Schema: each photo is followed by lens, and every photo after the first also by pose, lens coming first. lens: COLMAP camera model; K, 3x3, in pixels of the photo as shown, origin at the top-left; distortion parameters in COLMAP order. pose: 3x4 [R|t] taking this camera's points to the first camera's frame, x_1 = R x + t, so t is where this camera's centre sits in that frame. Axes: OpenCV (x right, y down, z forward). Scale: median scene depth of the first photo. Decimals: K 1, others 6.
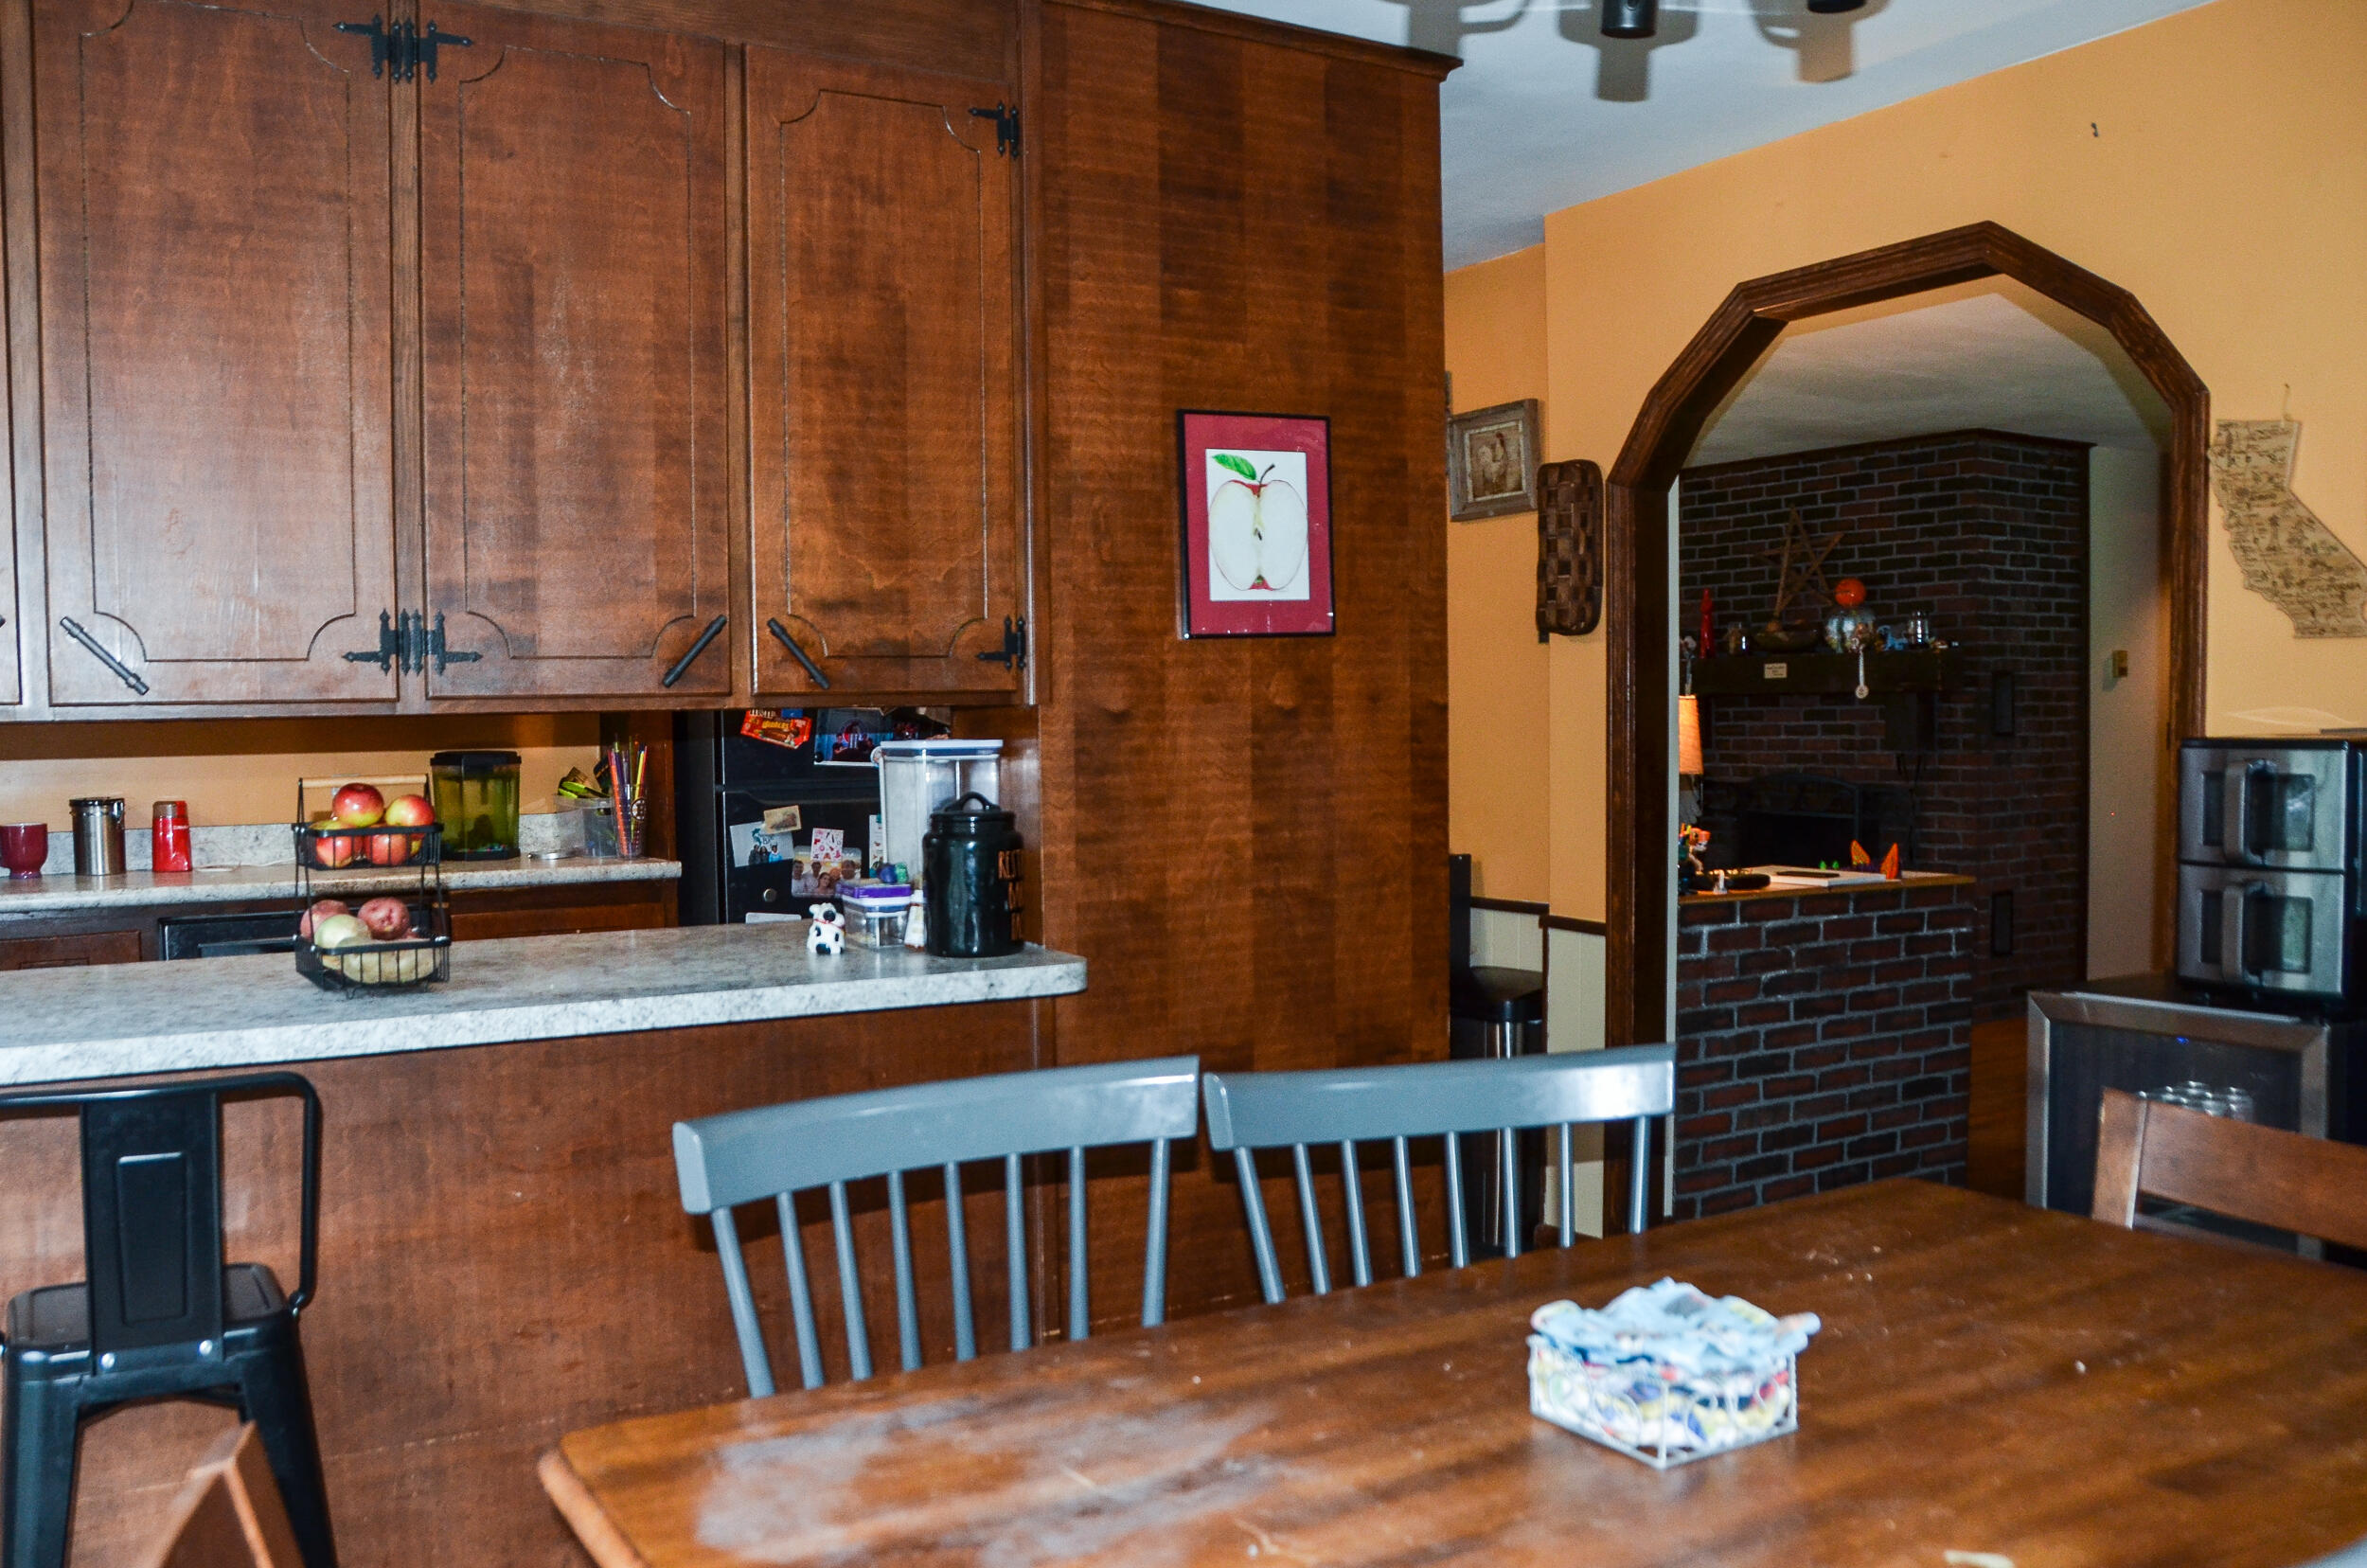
lens RADIAL K [[2005.8, 0, 1162.2], [0, 2005.8, 824.5], [0, 0, 1]] dist [-0.170353, 0.136432]
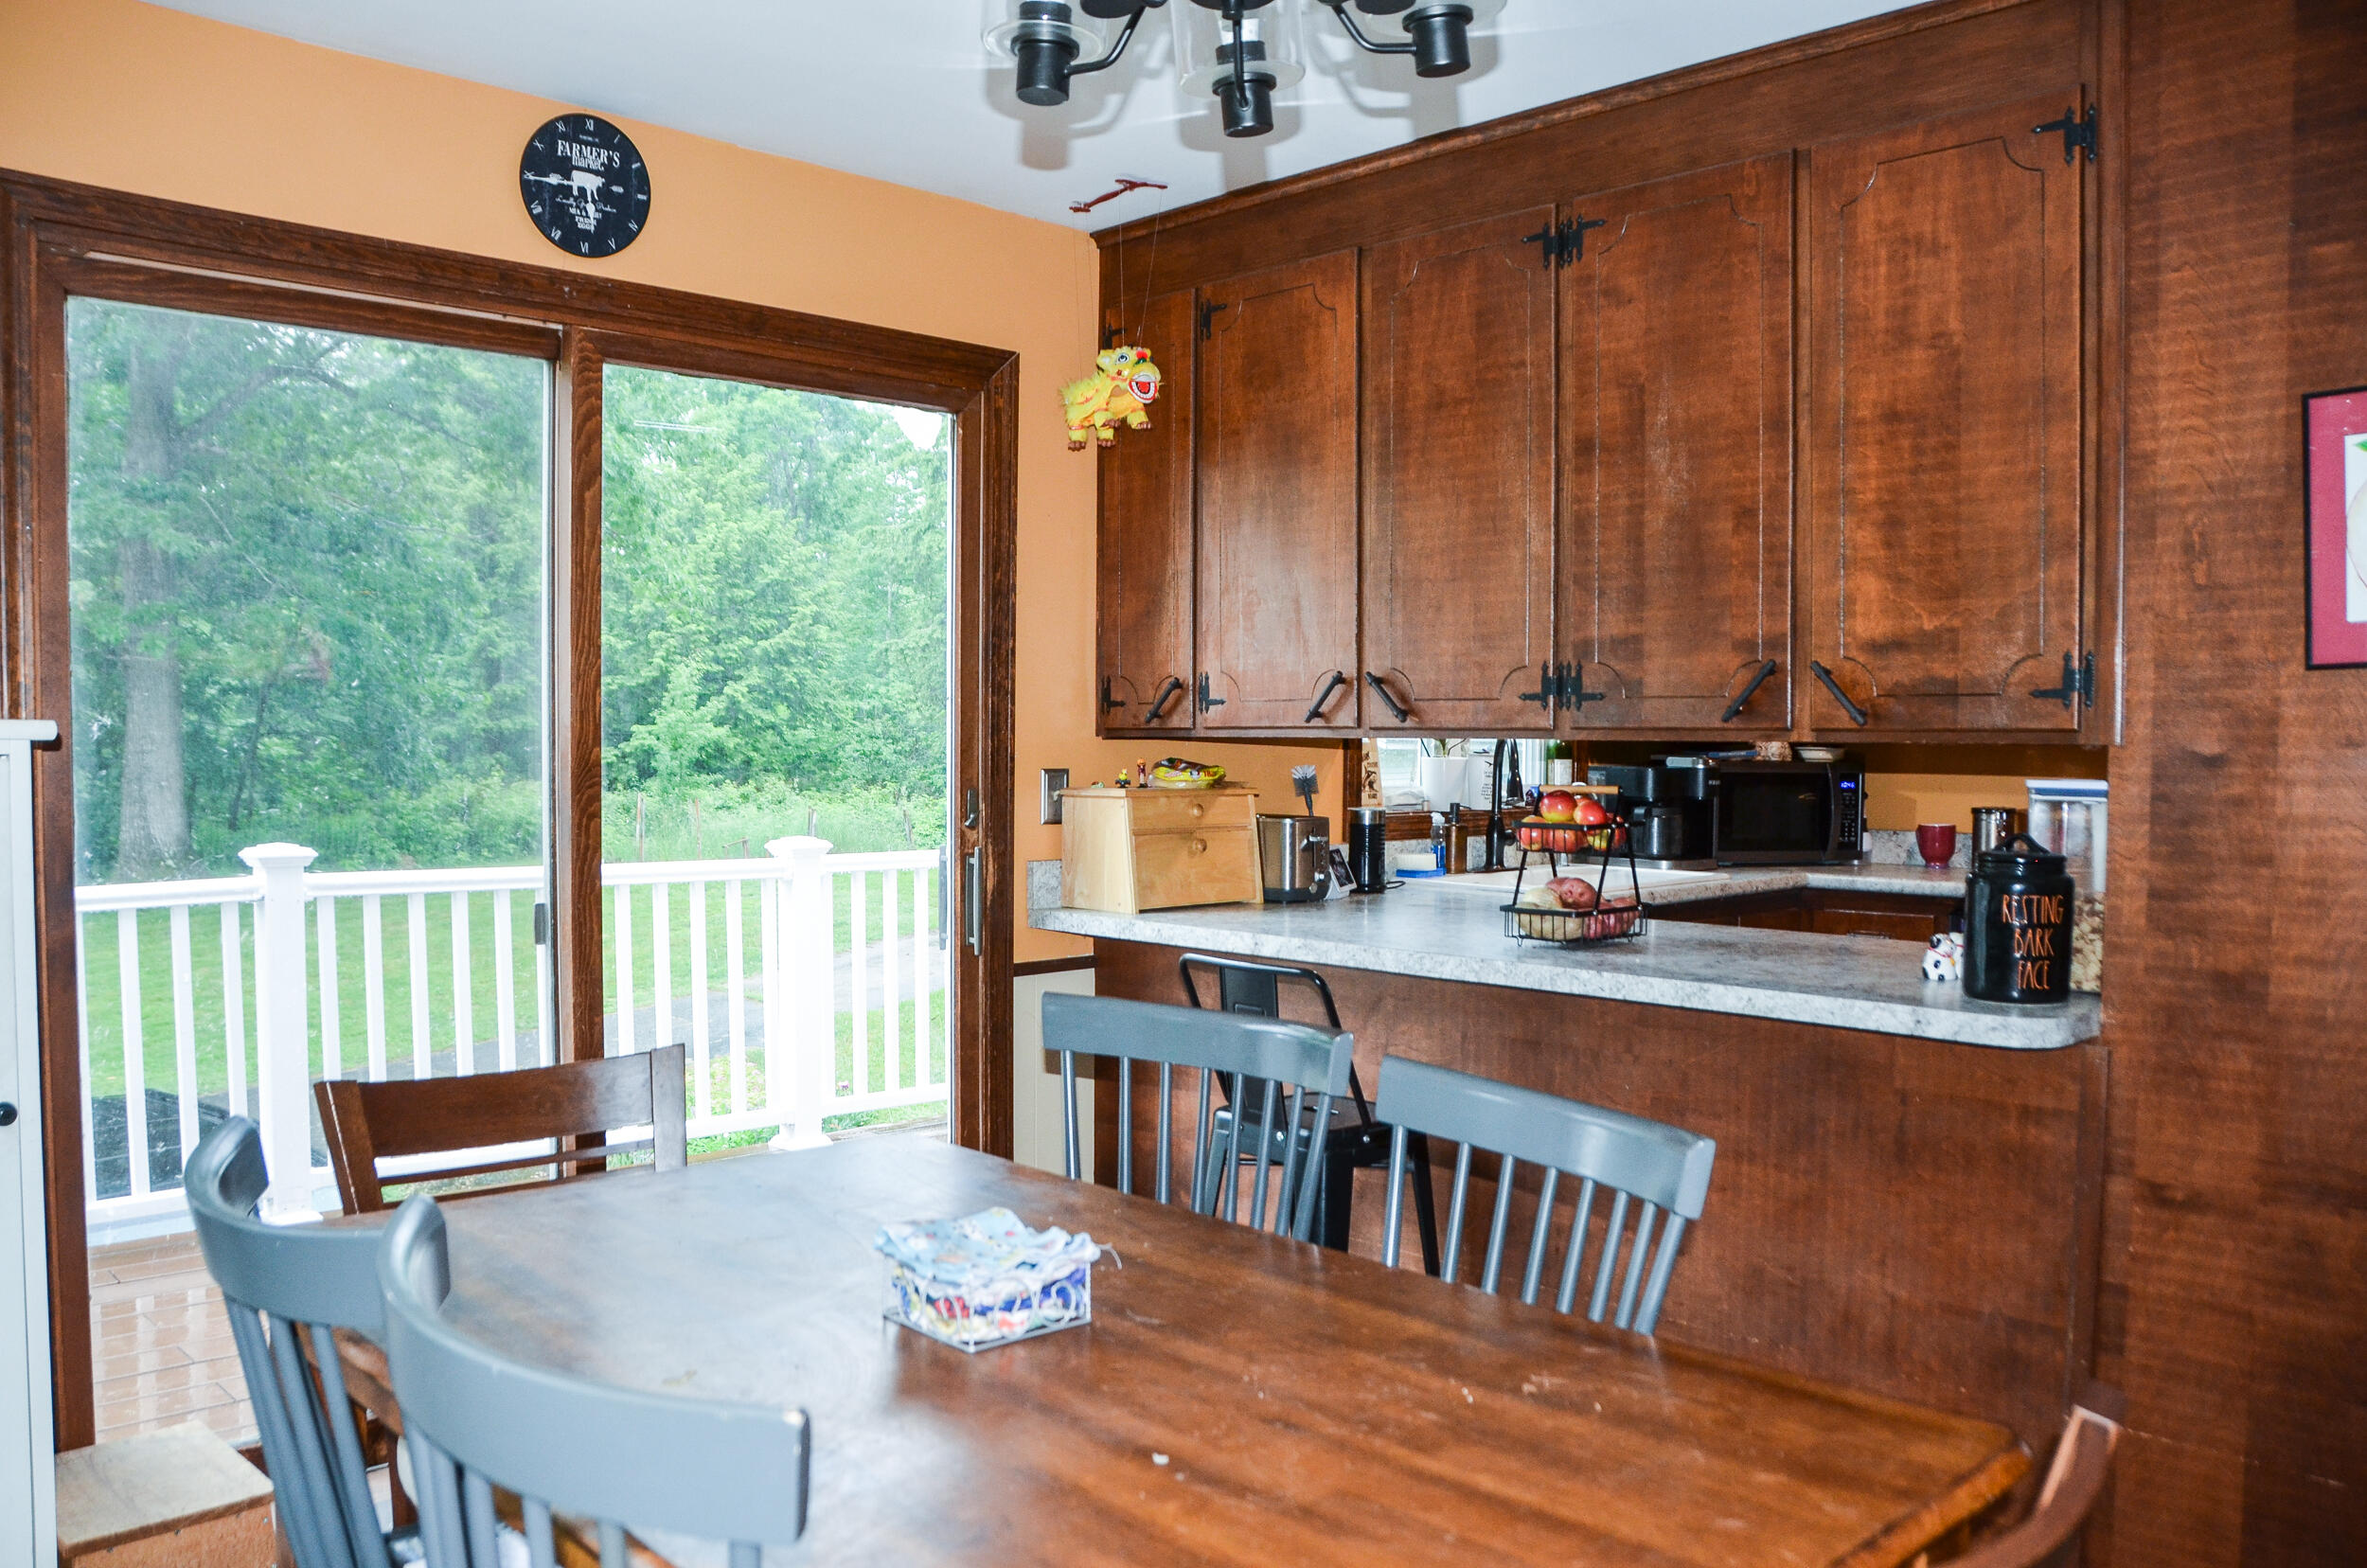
lens RADIAL K [[1847.3, 0, 1165.6], [0, 1847.3, 814.0], [0, 0, 1]] dist [-0.162102, 0.118306]
pose [[0.213836, 0.052982, -0.975432, 0.616781], [-0.065958, 0.997032, 0.039696, -0.029986], [0.974640, 0.055849, 0.216696, 0.374229]]
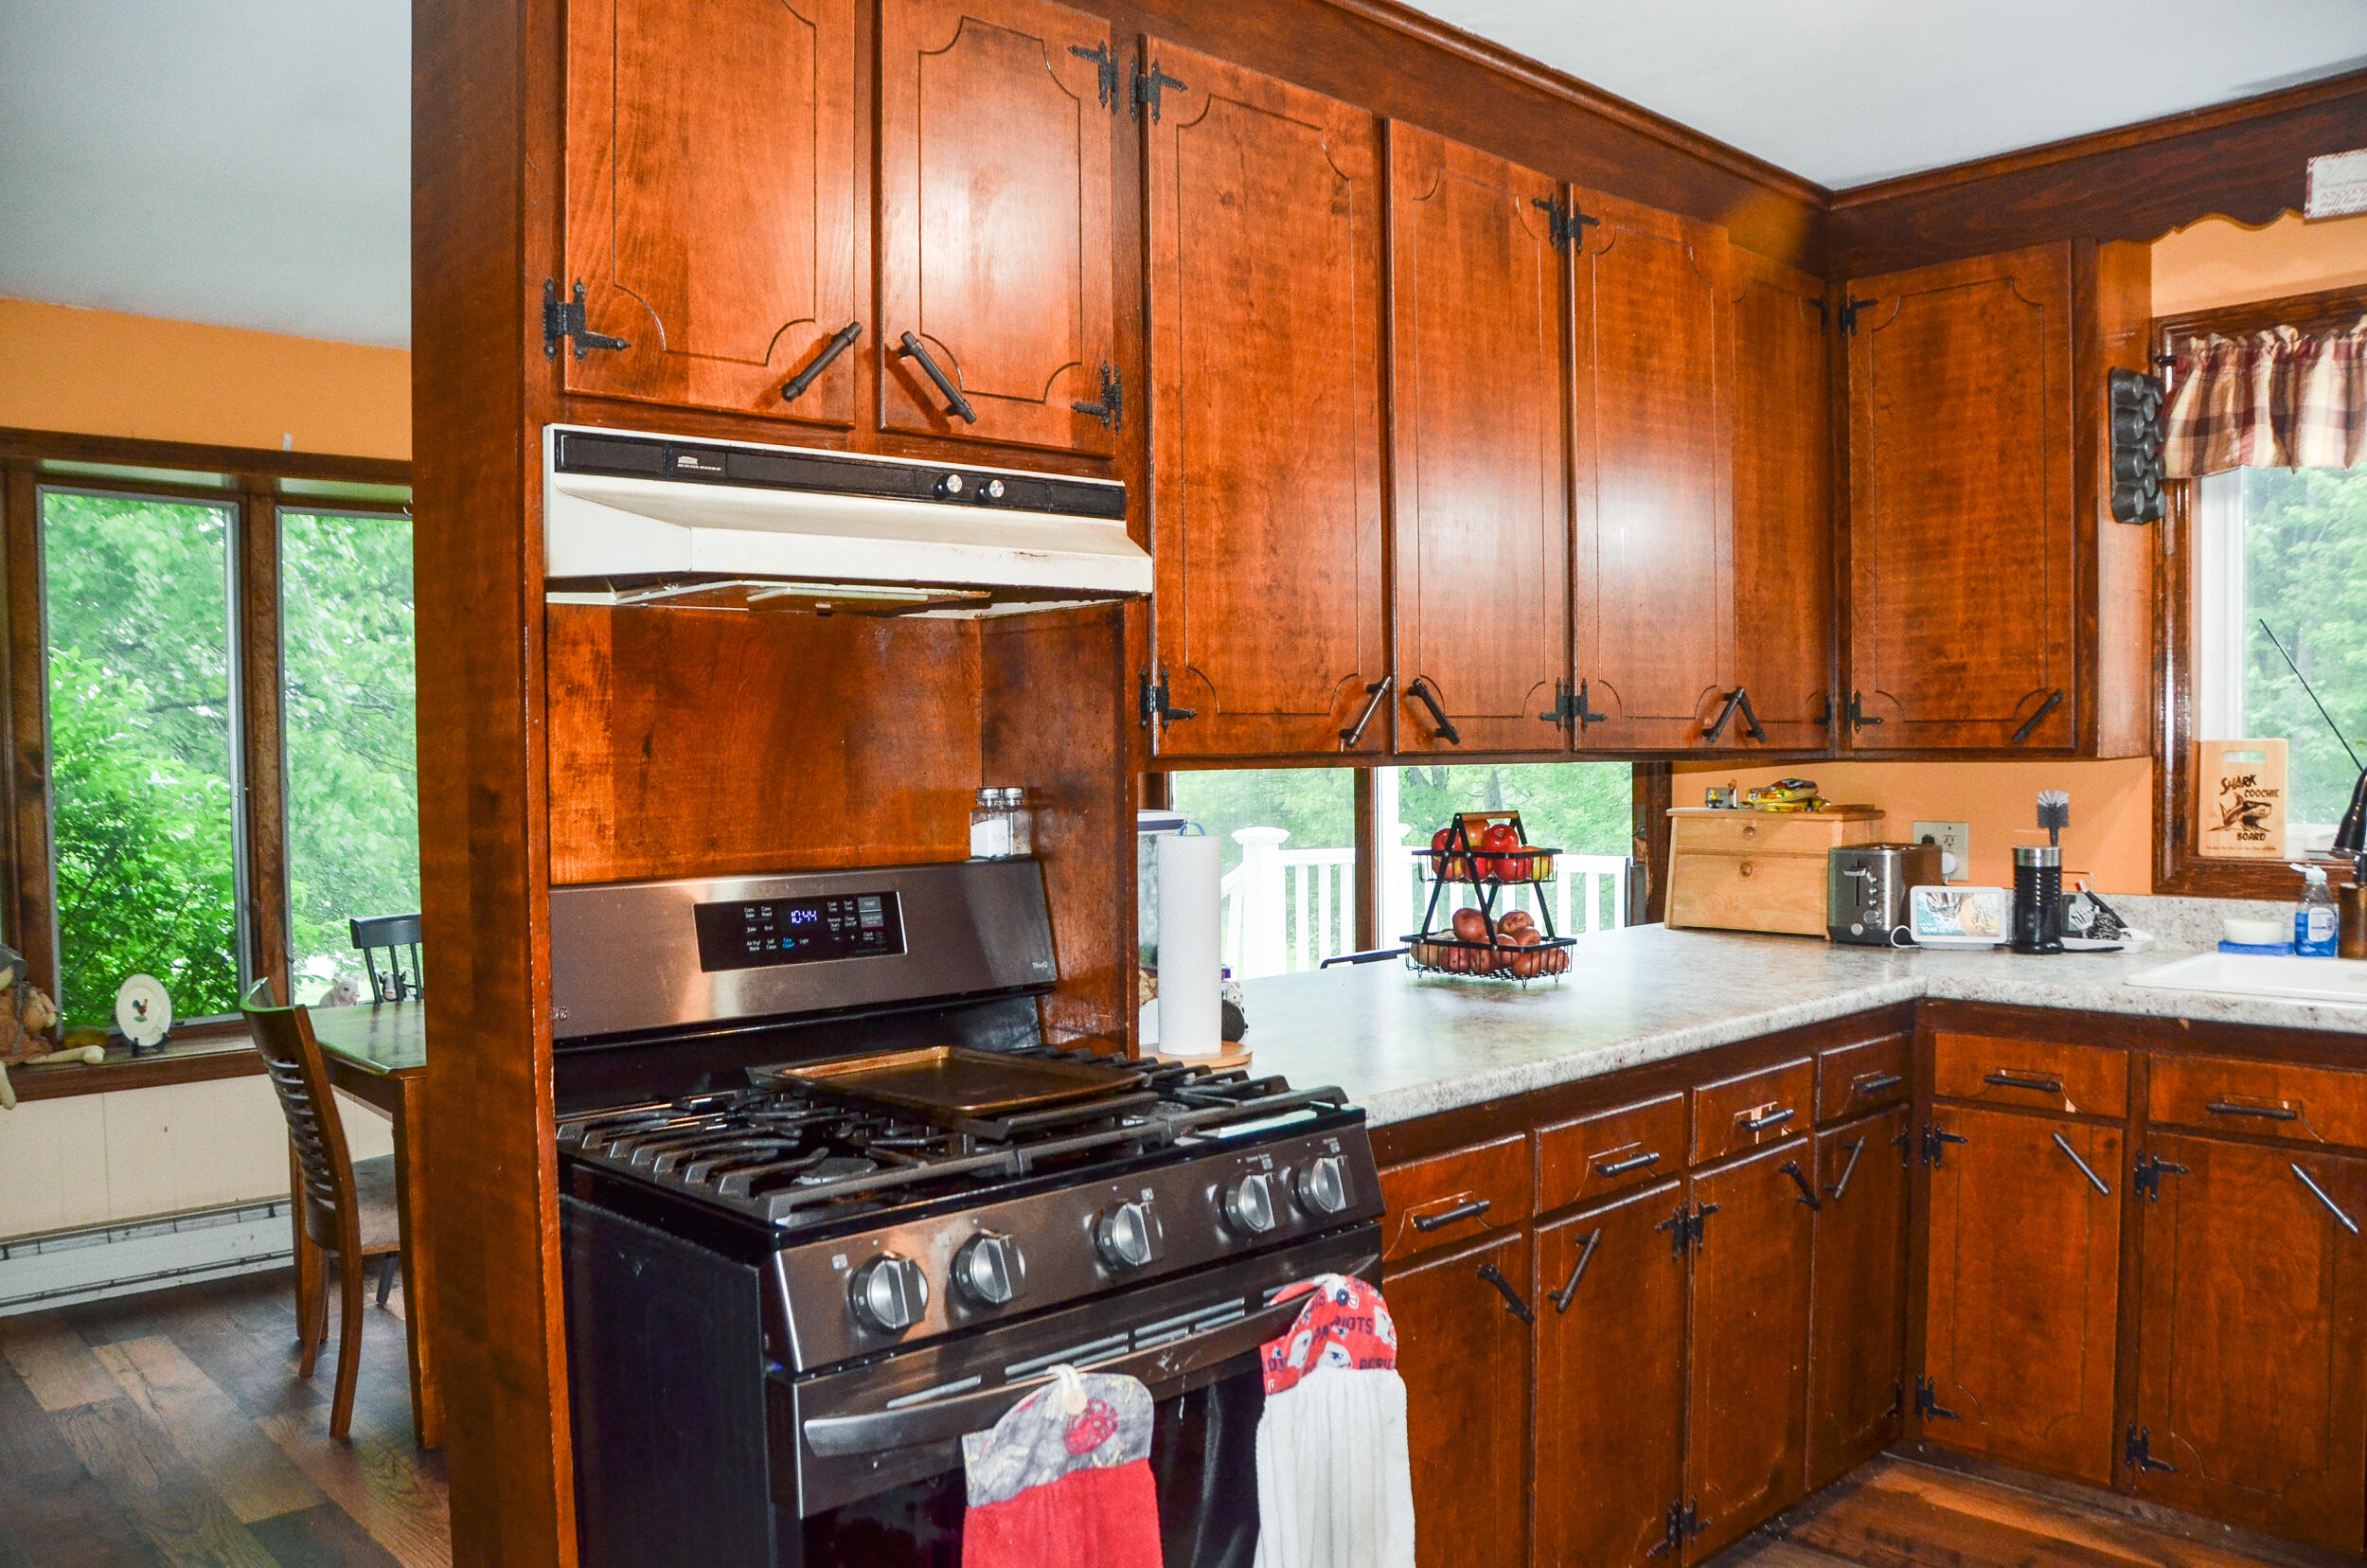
lens RADIAL K [[1835.5, 0, 1167.6], [0, 1835.5, 815.2], [0, 0, 1]] dist [-0.164480, 0.114851]
pose [[-0.979962, 0.027886, -0.197224, 0.021062], [0.009520, 0.995577, 0.093467, -0.109611], [0.198958, 0.089716, -0.975893, 1.719970]]
